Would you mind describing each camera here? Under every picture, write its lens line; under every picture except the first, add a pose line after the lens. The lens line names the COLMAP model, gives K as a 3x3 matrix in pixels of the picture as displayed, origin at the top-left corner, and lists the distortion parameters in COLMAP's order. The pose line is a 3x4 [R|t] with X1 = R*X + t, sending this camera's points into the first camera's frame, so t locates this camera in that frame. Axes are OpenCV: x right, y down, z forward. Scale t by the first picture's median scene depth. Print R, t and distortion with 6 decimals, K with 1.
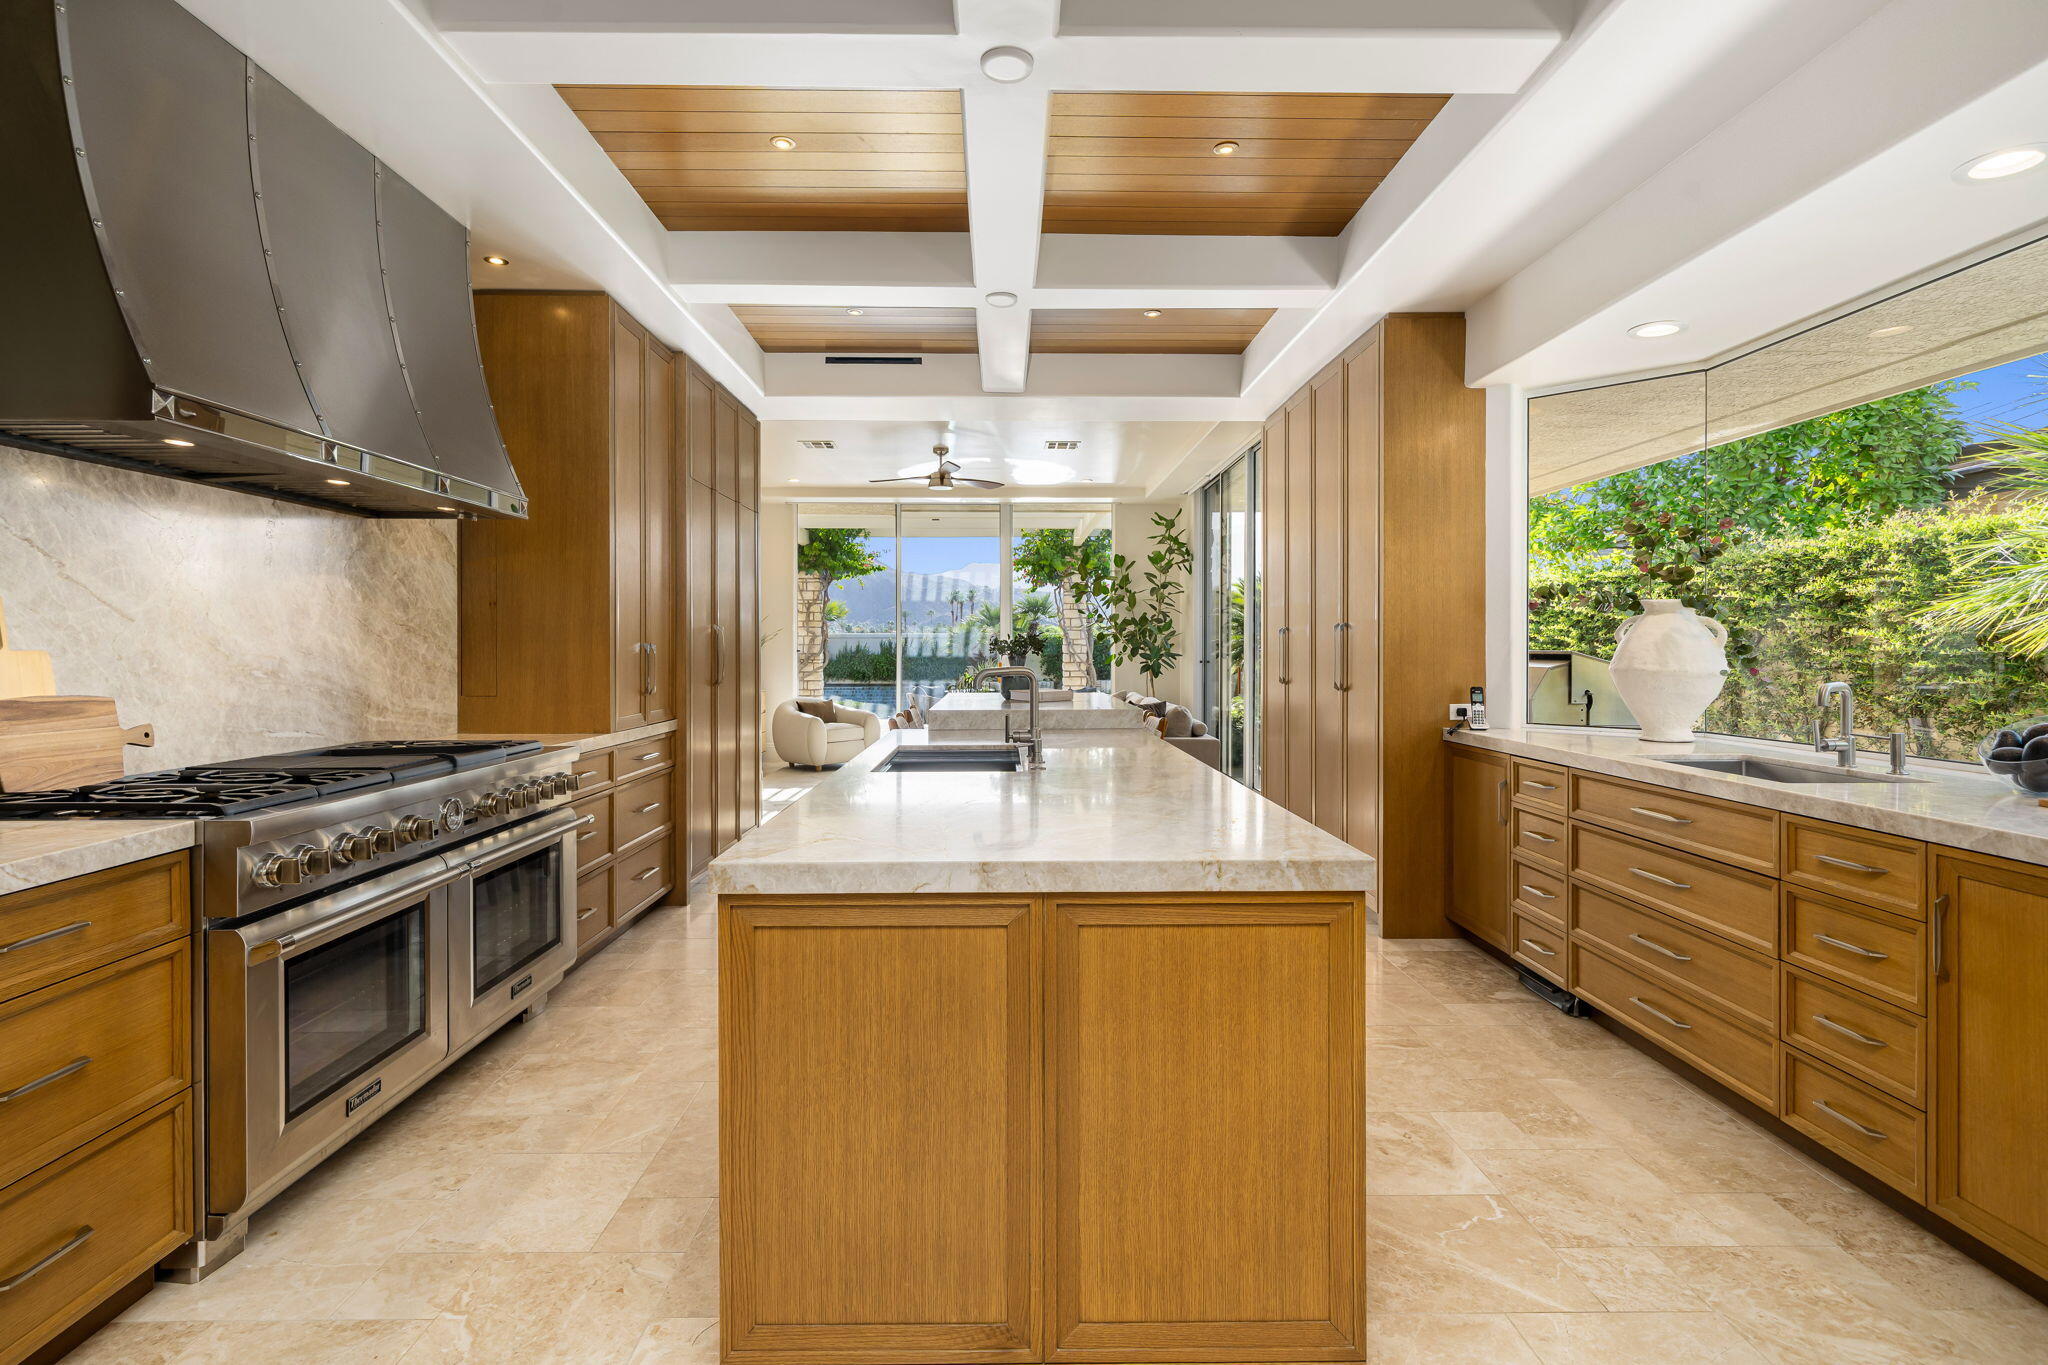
lens RADIAL K [[1139.8, 0, 1055.9], [0, 1139.8, 662.2], [0, 0, 1]] dist [0.001405, 0.001513]
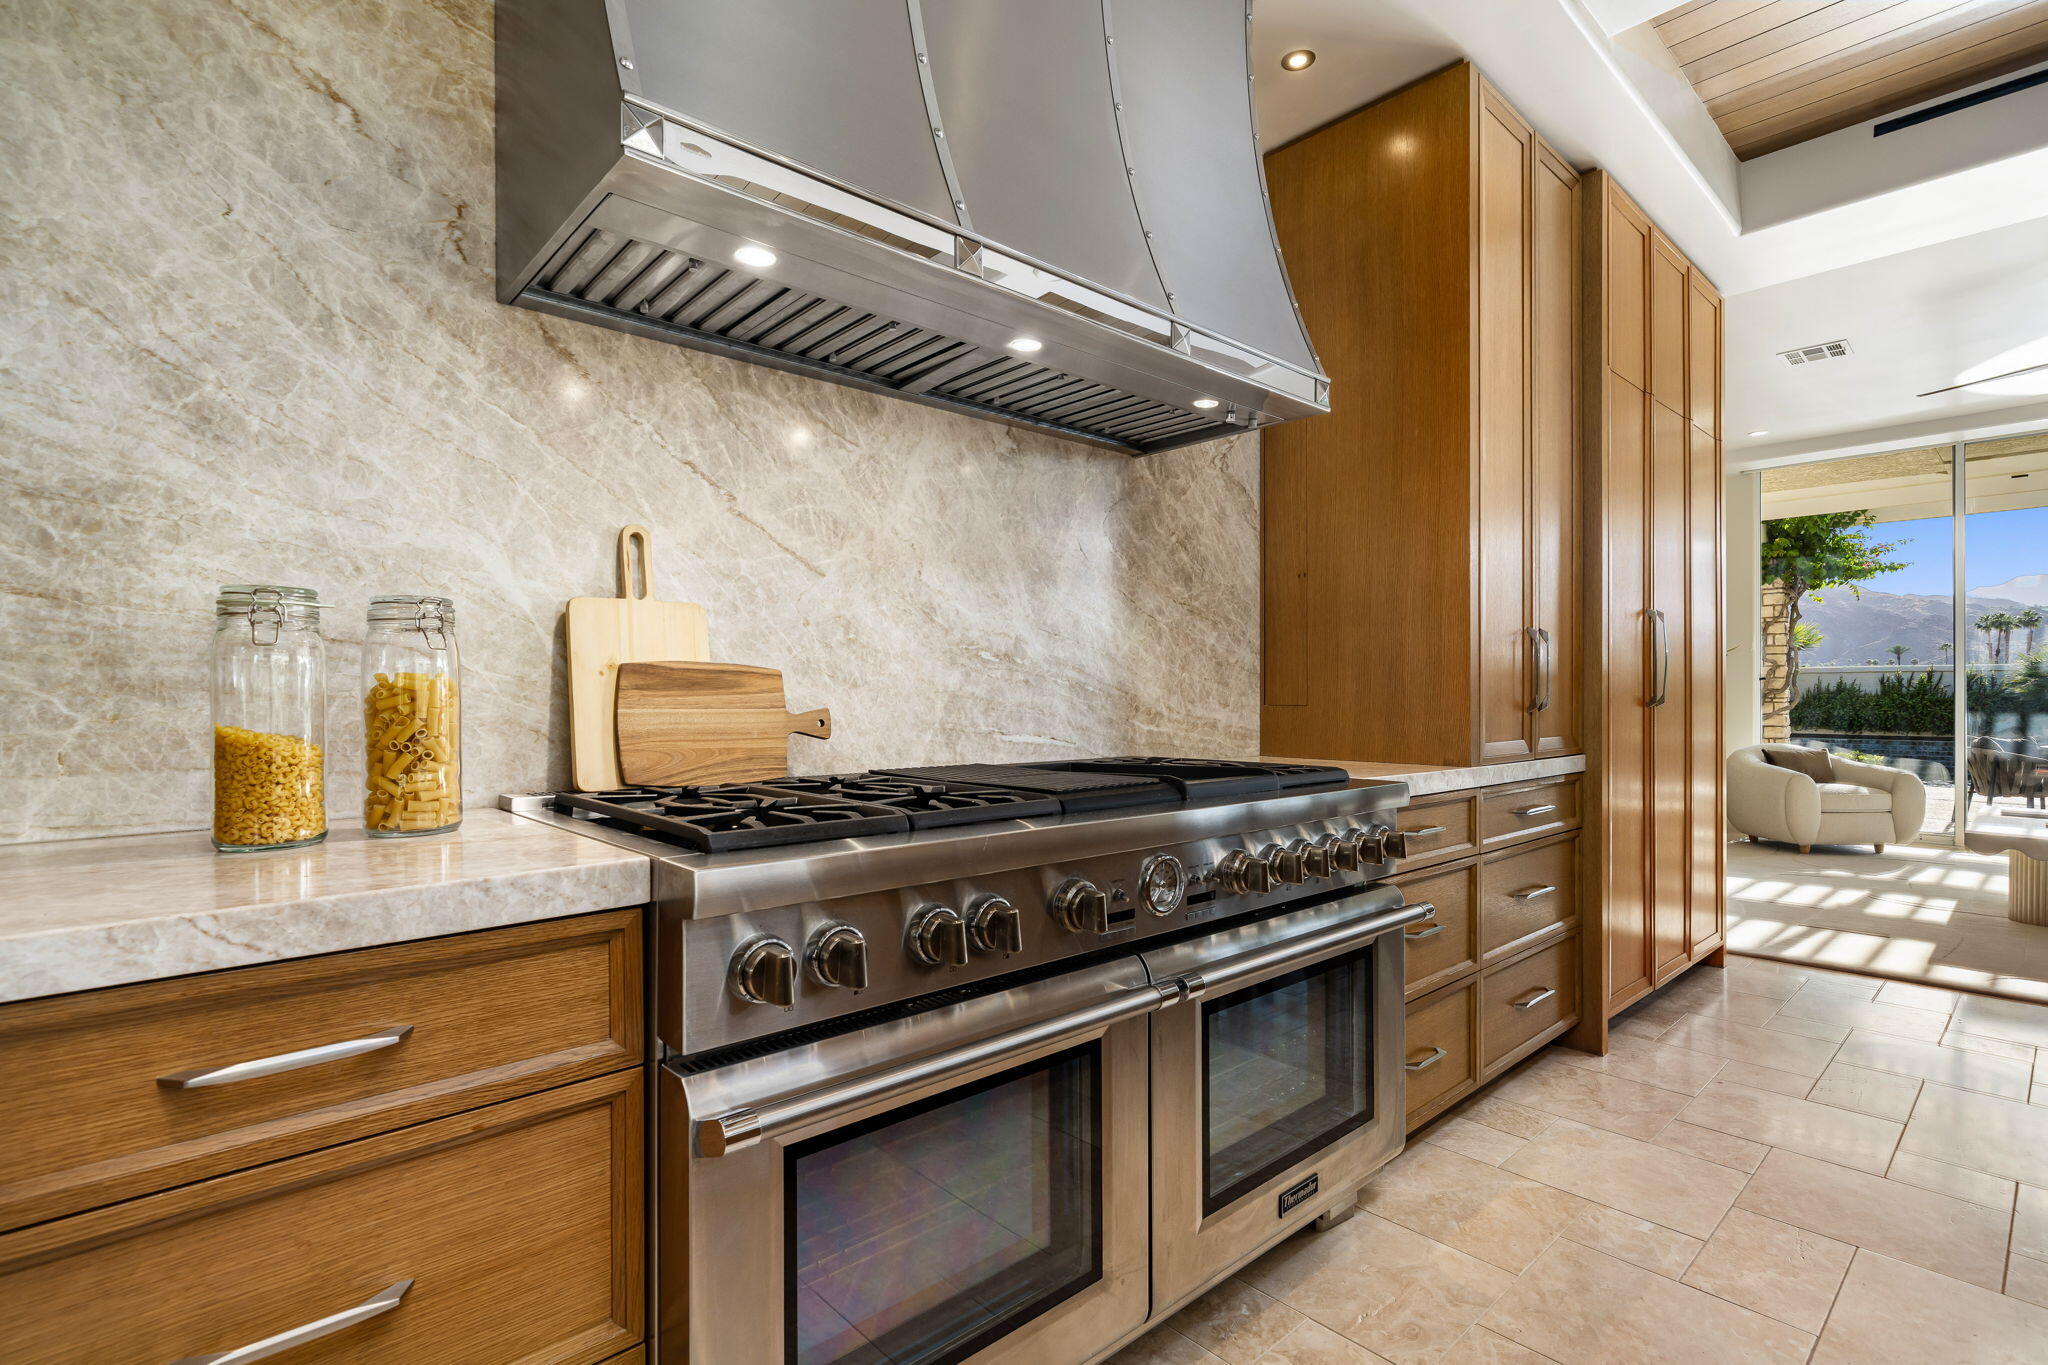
lens RADIAL K [[943.3, 0, 1018.3], [0, 943.3, 681.2], [0, 0, 1]] dist [-0.001950, 0.000335]
pose [[0.663837, -0.011713, -0.747785, -0.173963], [-0.020320, 0.999226, -0.033691, 0.038698], [0.747601, 0.037561, 0.663085, 0.484372]]
